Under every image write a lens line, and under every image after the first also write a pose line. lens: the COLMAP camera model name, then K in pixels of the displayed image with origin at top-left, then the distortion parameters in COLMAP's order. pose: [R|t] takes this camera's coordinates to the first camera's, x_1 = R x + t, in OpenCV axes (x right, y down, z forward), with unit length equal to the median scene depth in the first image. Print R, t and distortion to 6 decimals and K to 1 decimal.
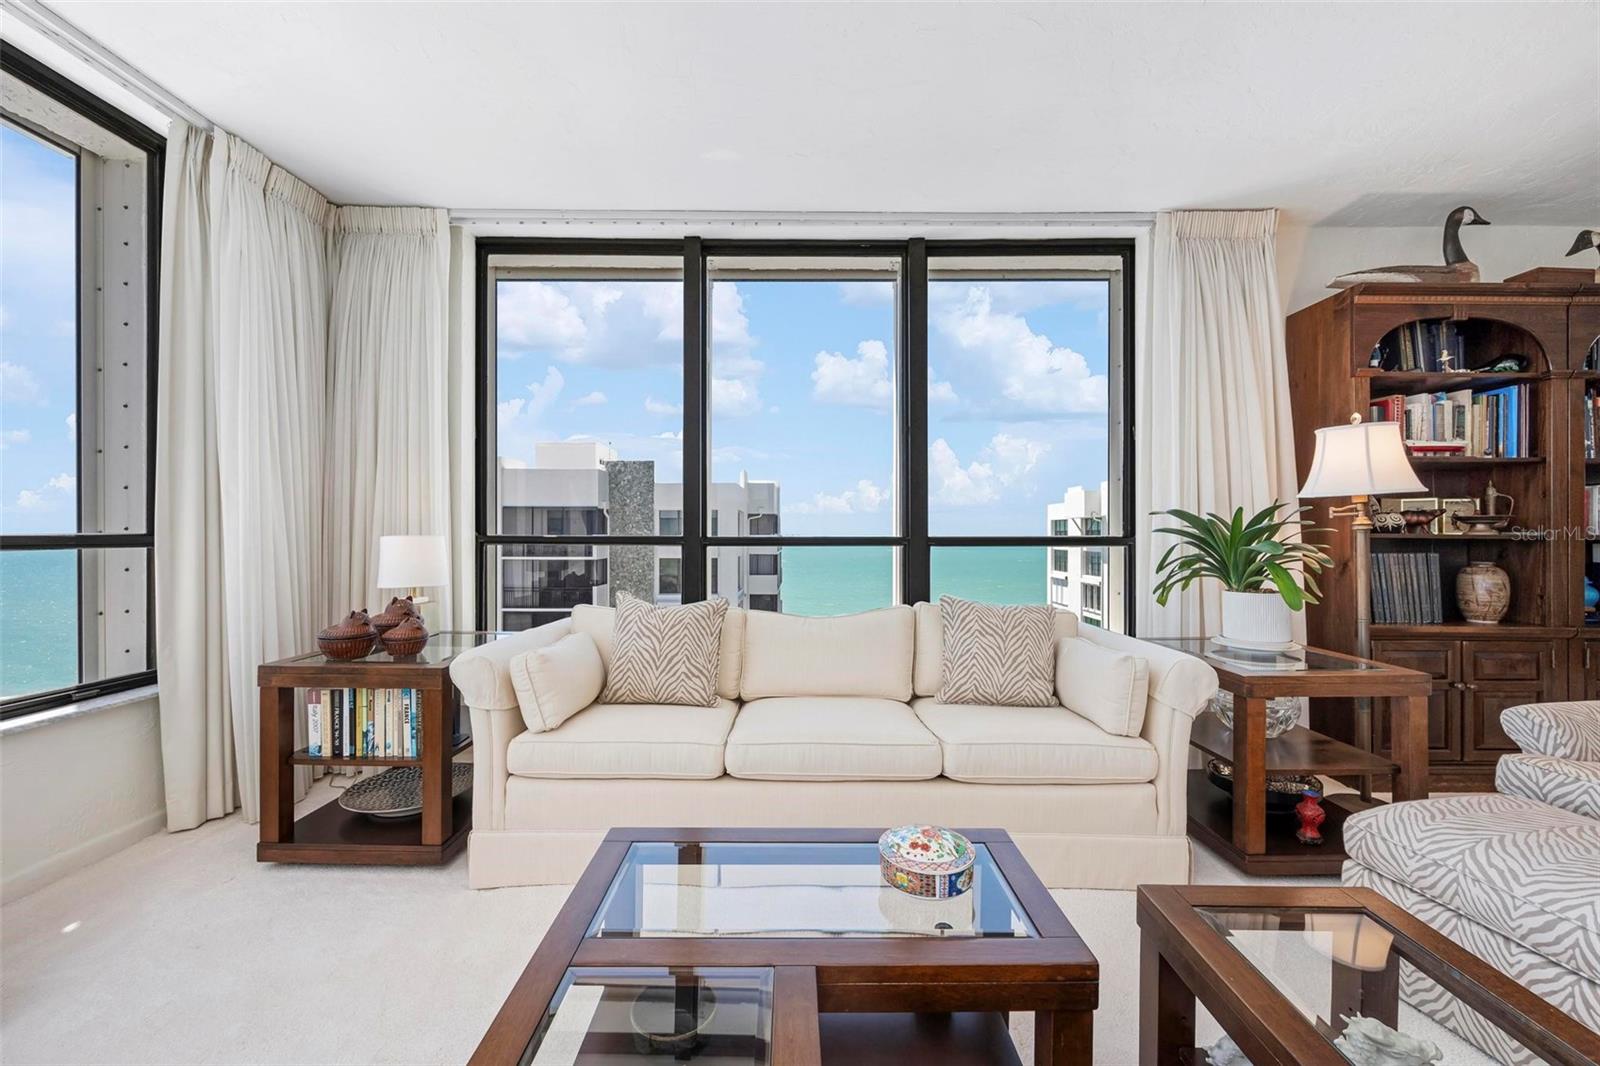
lens RADIAL K [[624.9, 0, 805.7], [0, 624.9, 533.8], [0, 0, 1]] dist [0.000180, -0.000201]
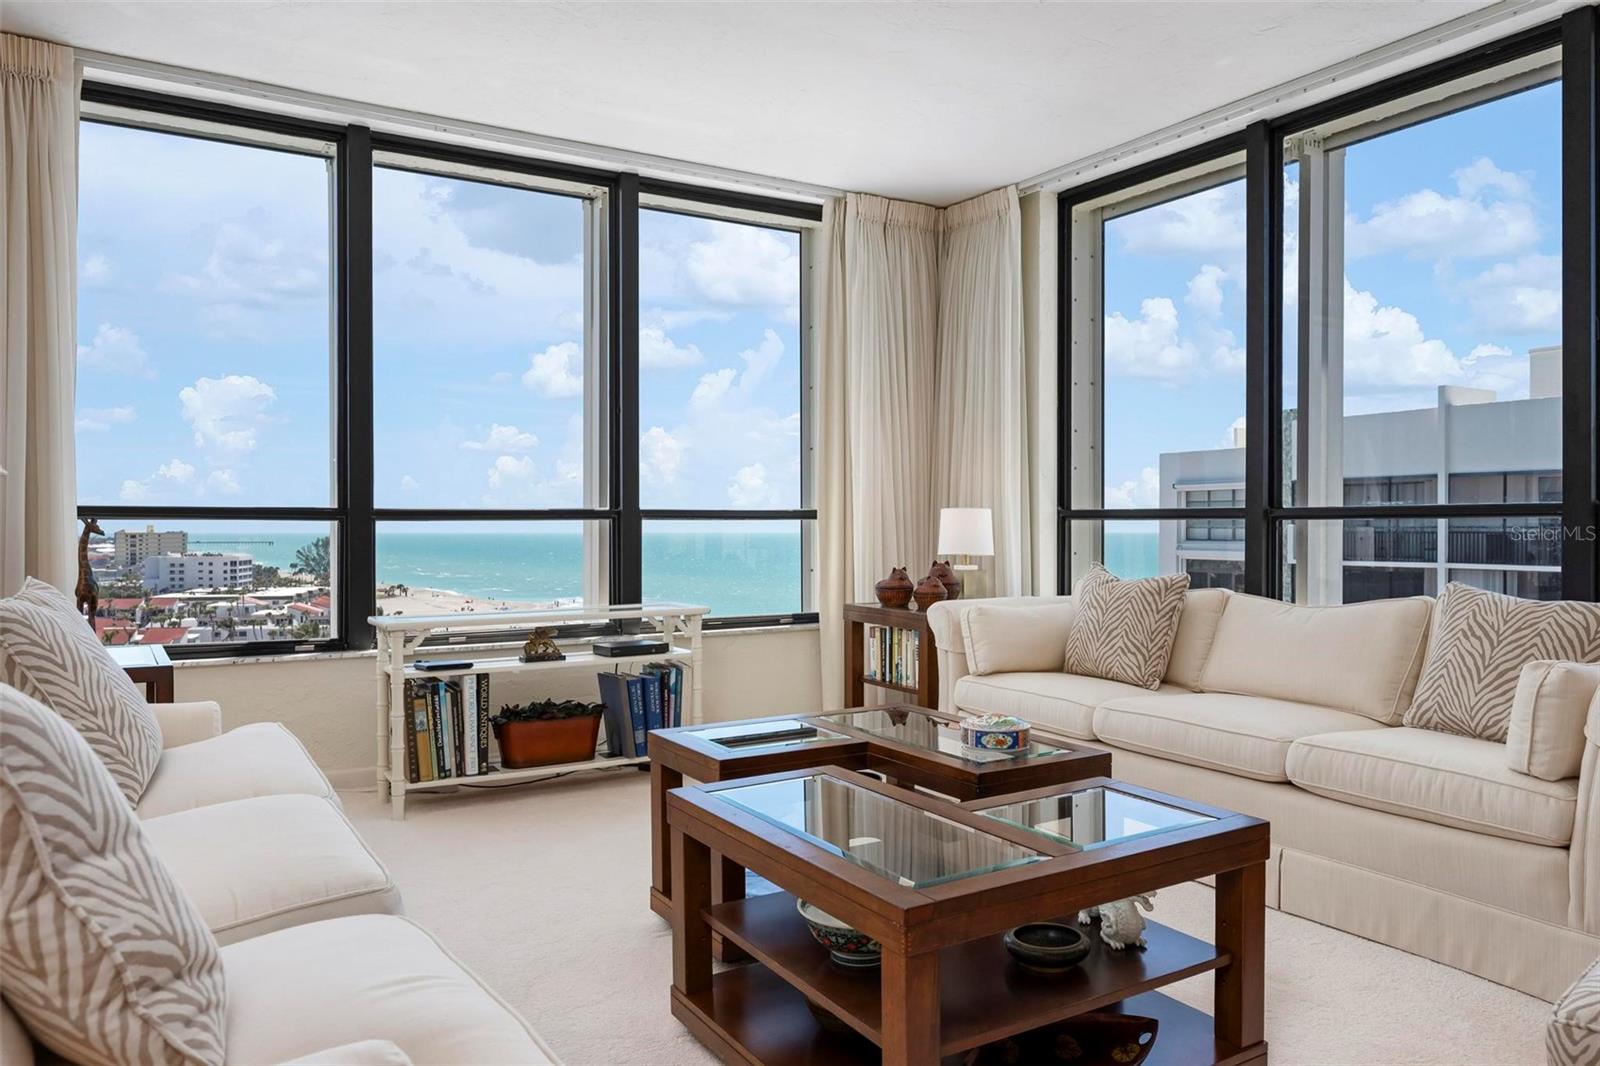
lens RADIAL K [[1123.1, 0, 800.0], [0, 1123.1, 533.0], [0, 0, 1]] dist [-0.001102, 0.001090]
pose [[0.520899, 0.003506, -0.853611, 0.944026], [0.002115, 0.999983, 0.005398, 0.036493], [0.853616, -0.004618, 0.520883, -0.283404]]
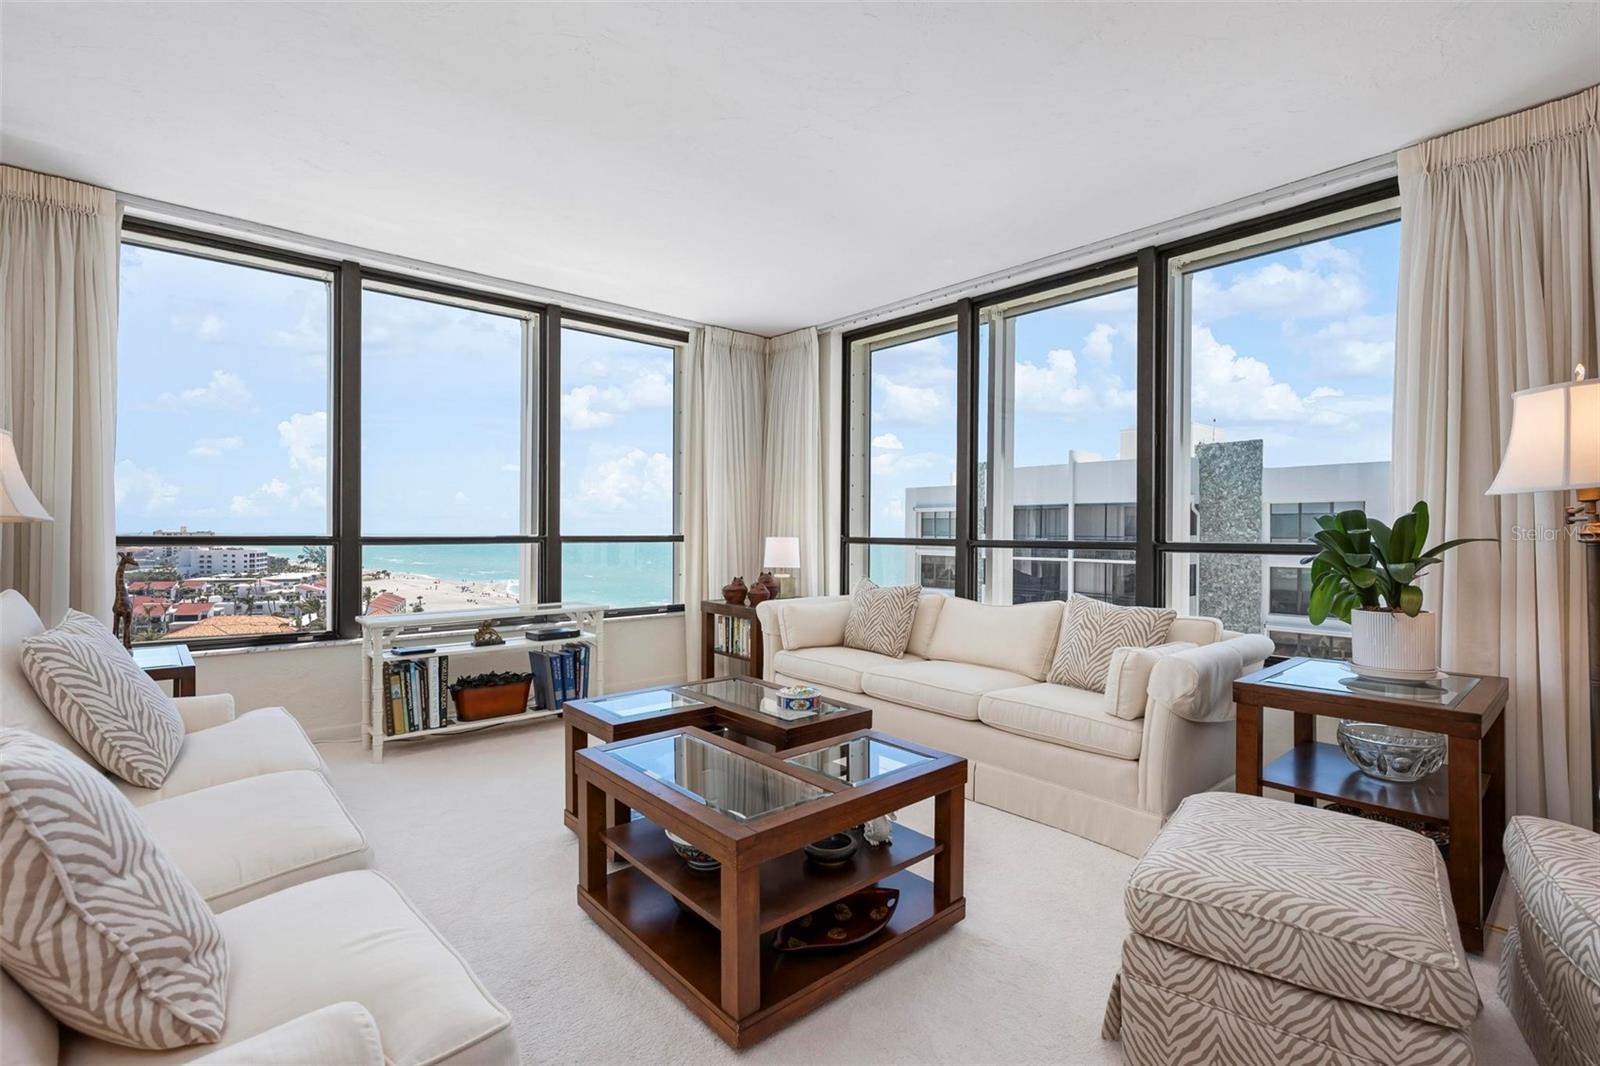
lens RADIAL K [[740.2, 0, 802.5], [0, 740.2, 534.4], [0, 0, 1]] dist [-0.000721, 0.001111]
pose [[0.659203, 0.006105, -0.751941, 0.942419], [-0.004886, 0.999981, 0.003836, -0.012458], [0.751949, 0.001145, 0.659220, -0.276188]]
